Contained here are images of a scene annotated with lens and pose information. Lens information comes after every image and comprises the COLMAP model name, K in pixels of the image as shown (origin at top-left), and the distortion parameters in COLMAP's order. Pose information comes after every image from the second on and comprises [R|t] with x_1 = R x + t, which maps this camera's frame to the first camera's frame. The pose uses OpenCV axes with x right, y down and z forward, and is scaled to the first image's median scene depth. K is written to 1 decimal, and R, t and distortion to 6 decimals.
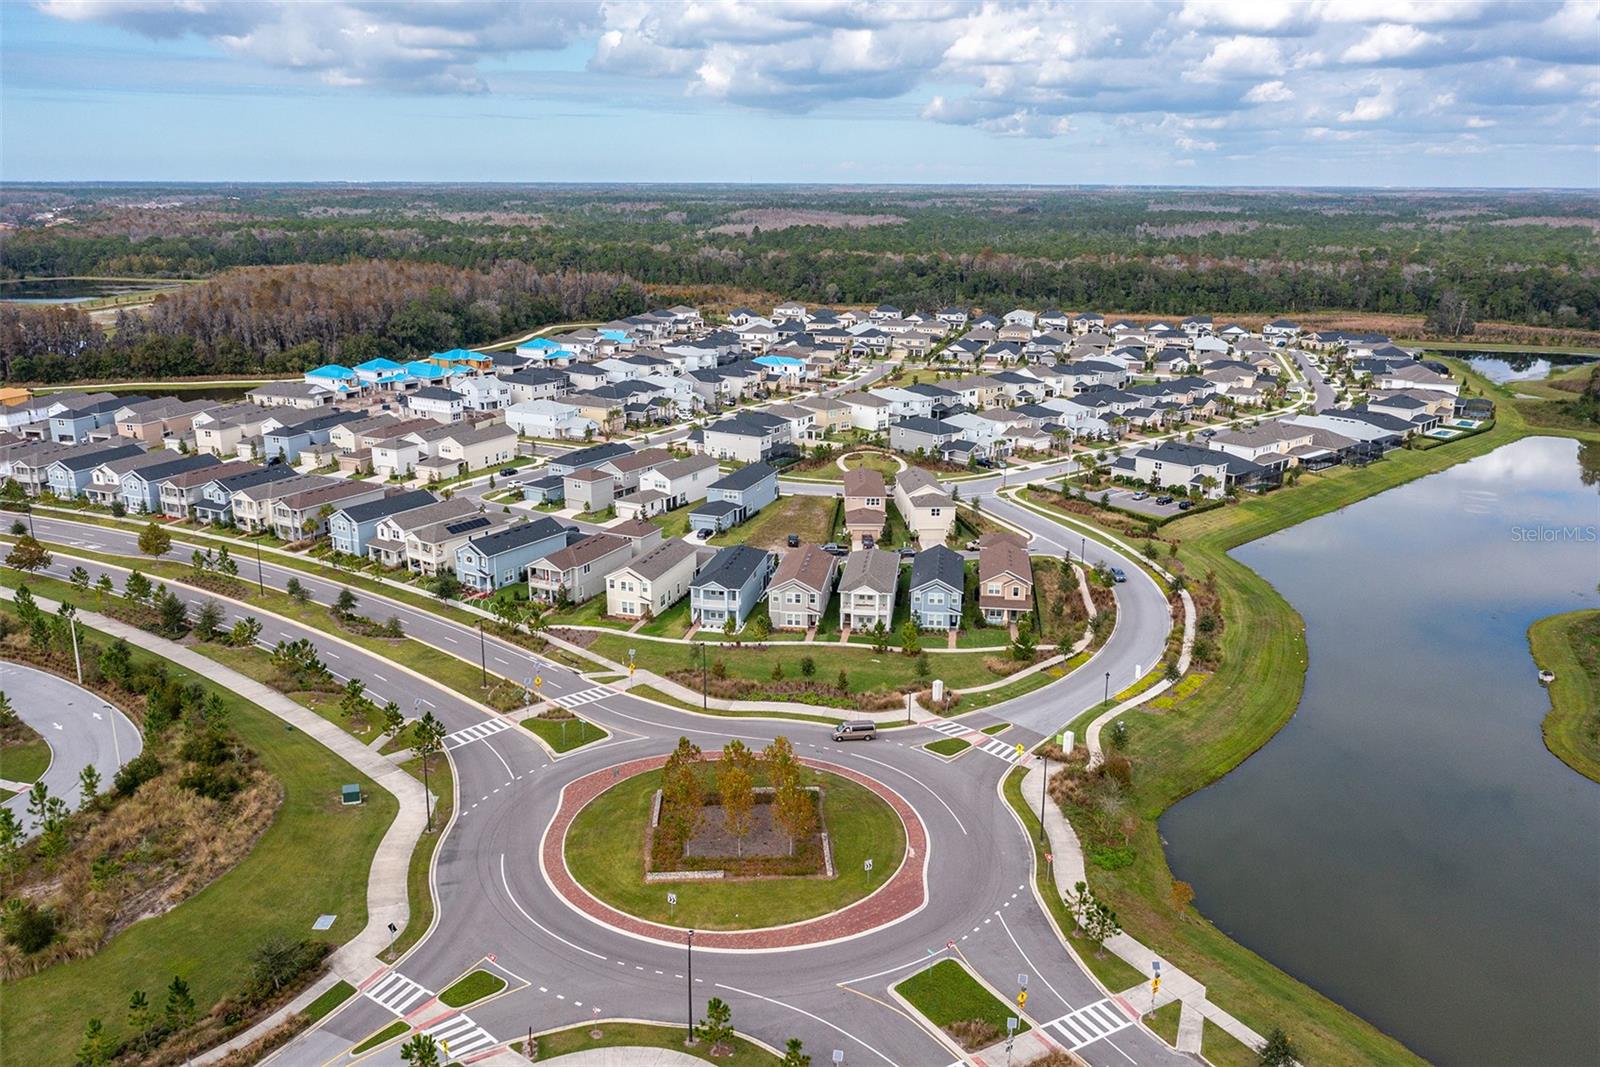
lens RADIAL K [[1272.9, 0, 796.5], [0, 1272.9, 538.6], [0, 0, 1]] dist [-0.014852, 0.012733]
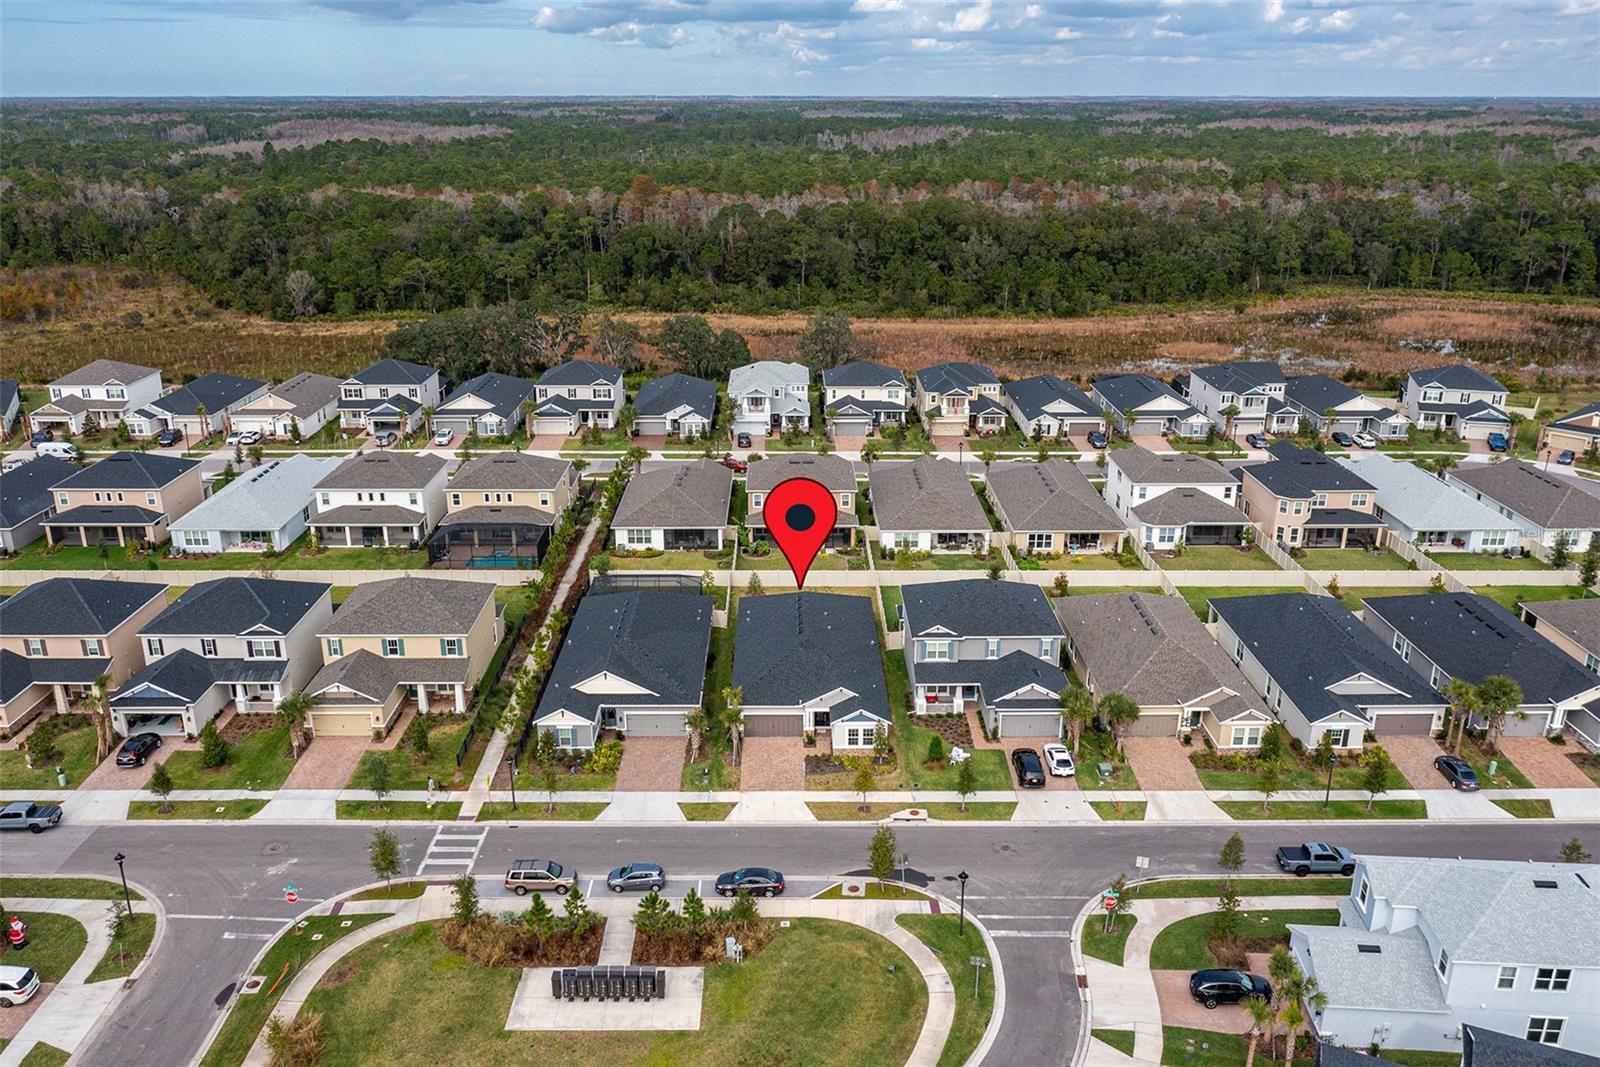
lens RADIAL K [[1272.9, 0, 796.5], [0, 1272.9, 538.6], [0, 0, 1]] dist [-0.014852, 0.012733]
pose [[0.960677, -0.095791, 0.260622, 0.067882], [0.079307, 0.994168, 0.073072, -0.124906], [-0.266102, -0.049529, 0.962672, 0.520845]]
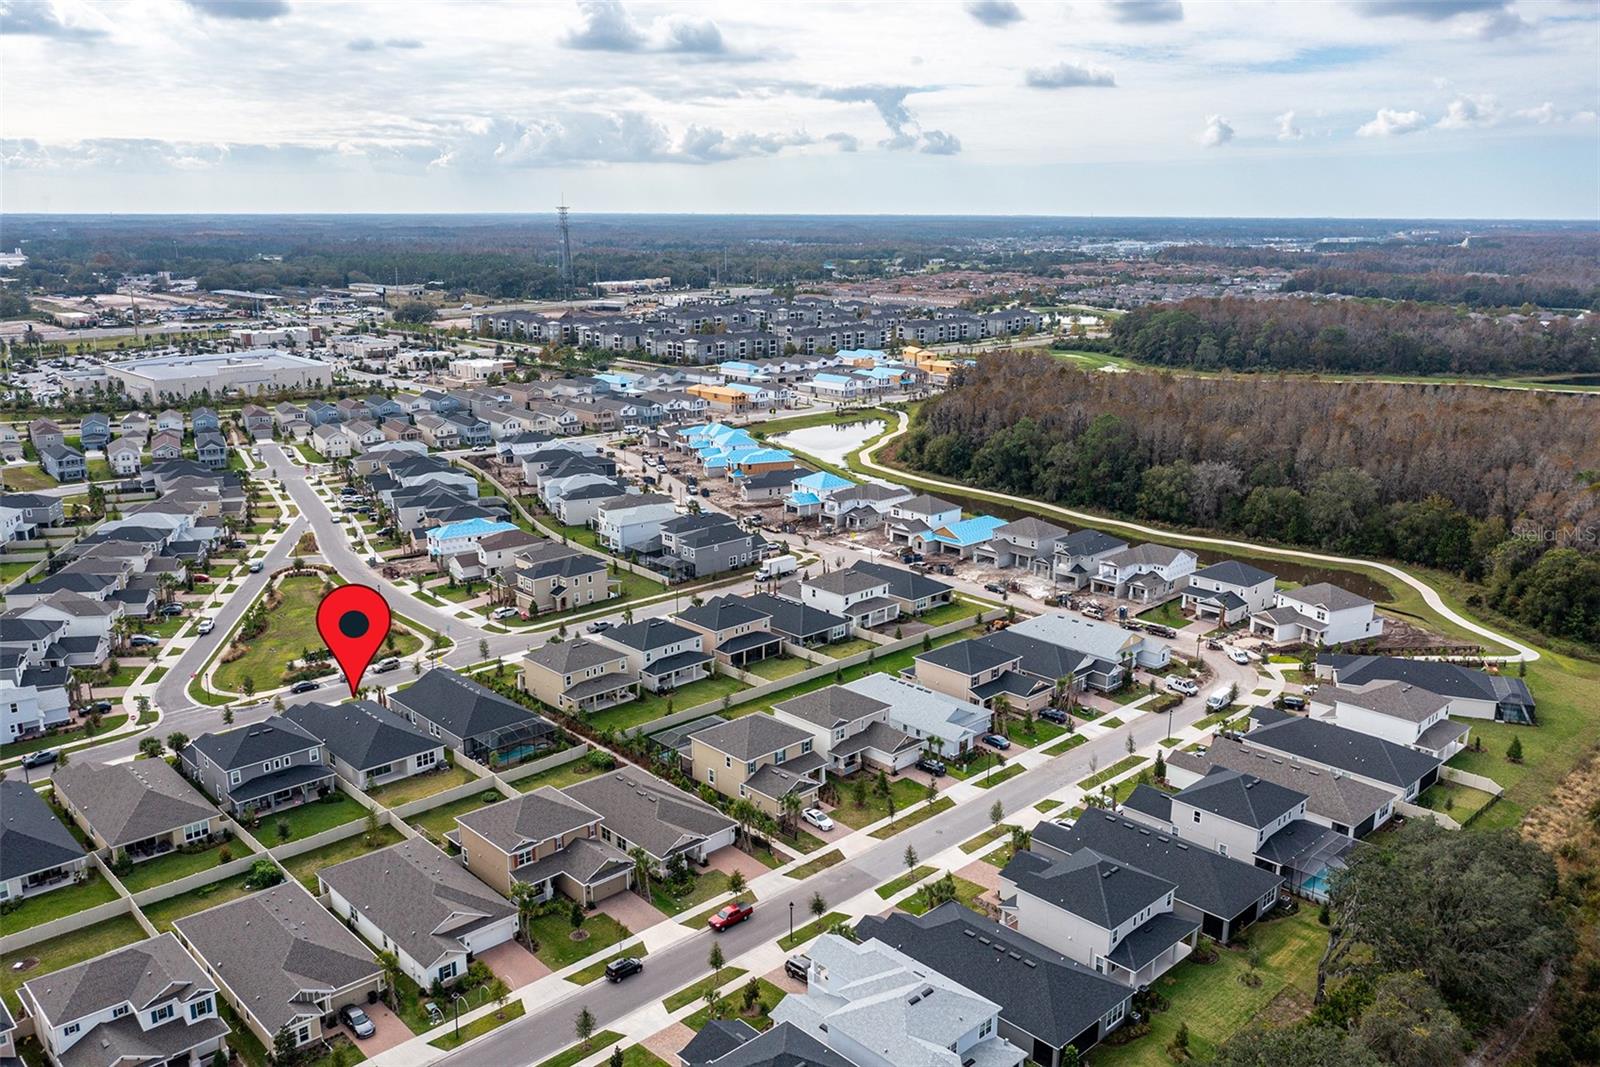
lens RADIAL K [[1272.9, 0, 796.5], [0, 1272.9, 538.6], [0, 0, 1]] dist [-0.014852, 0.012733]
pose [[-0.512015, 0.201613, -0.834981, 0.269647], [-0.242096, 0.898787, 0.365475, -0.248155], [0.824154, 0.389274, -0.411383, 0.833158]]
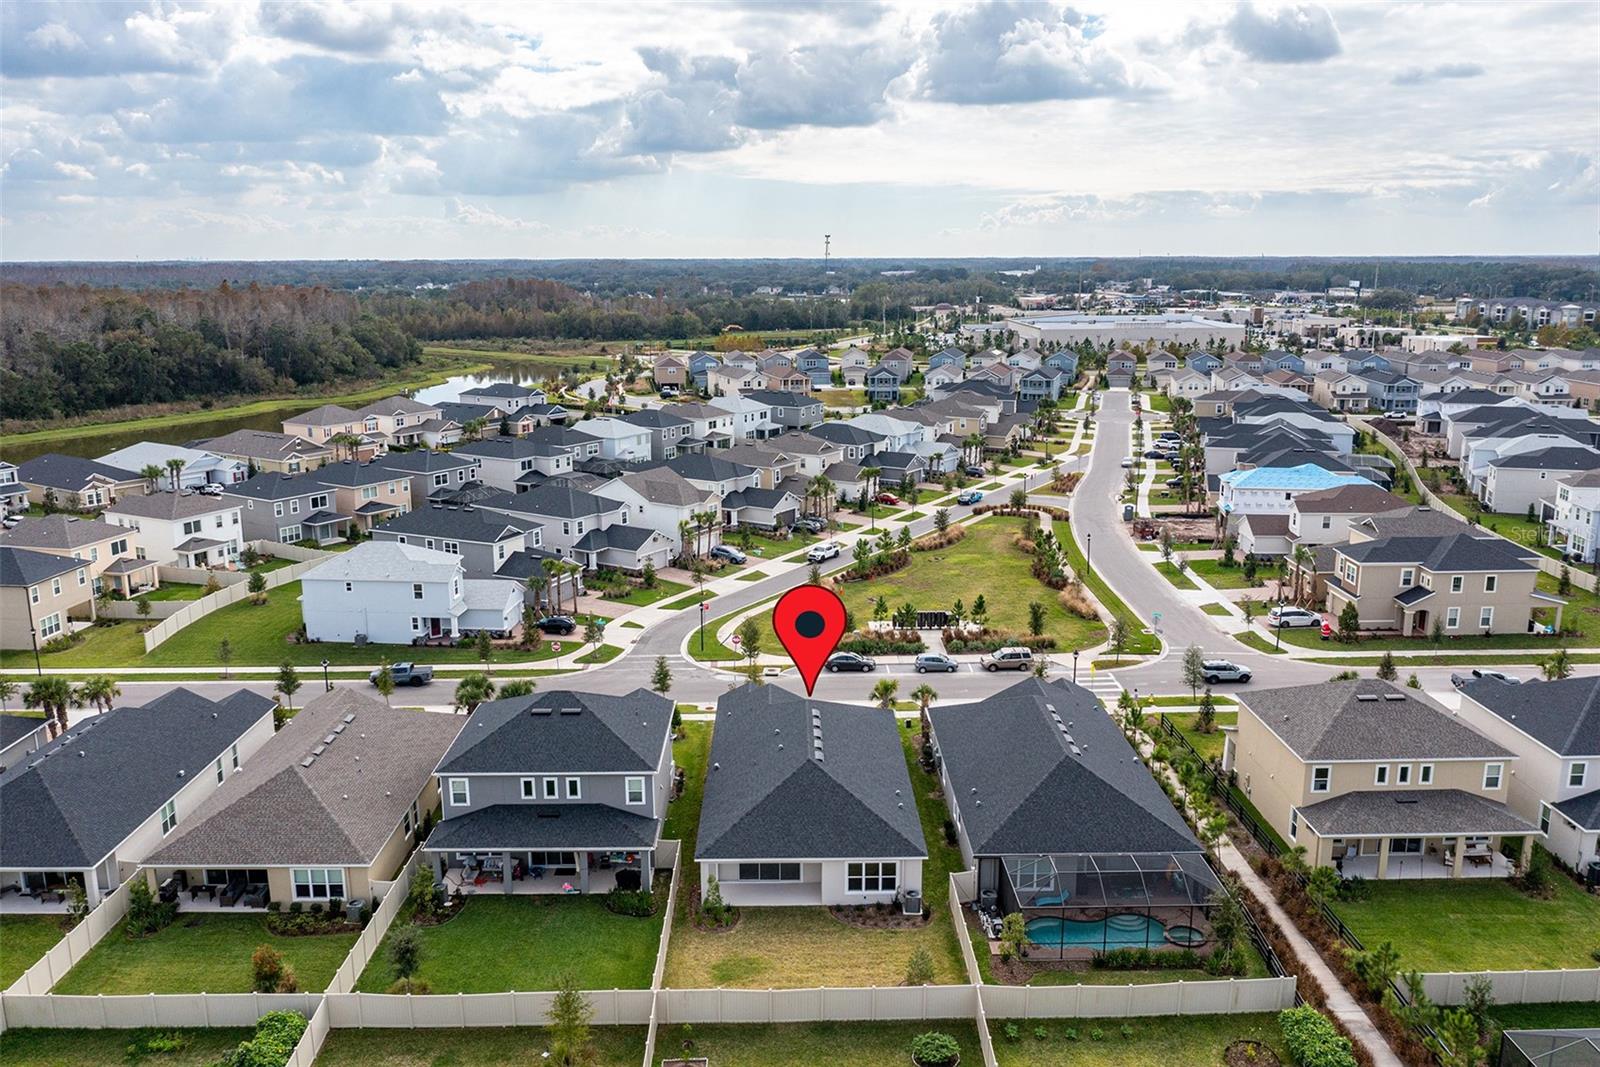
lens RADIAL K [[1263.0, 0, 798.6], [0, 1263.0, 499.5], [0, 0, 1]] dist [-0.025550, 0.001682]
pose [[-0.960935, 0.048791, -0.272439, 0.139282], [-0.076654, 0.898918, 0.431358, -0.169914], [0.265946, 0.435391, -0.860062, 0.758649]]
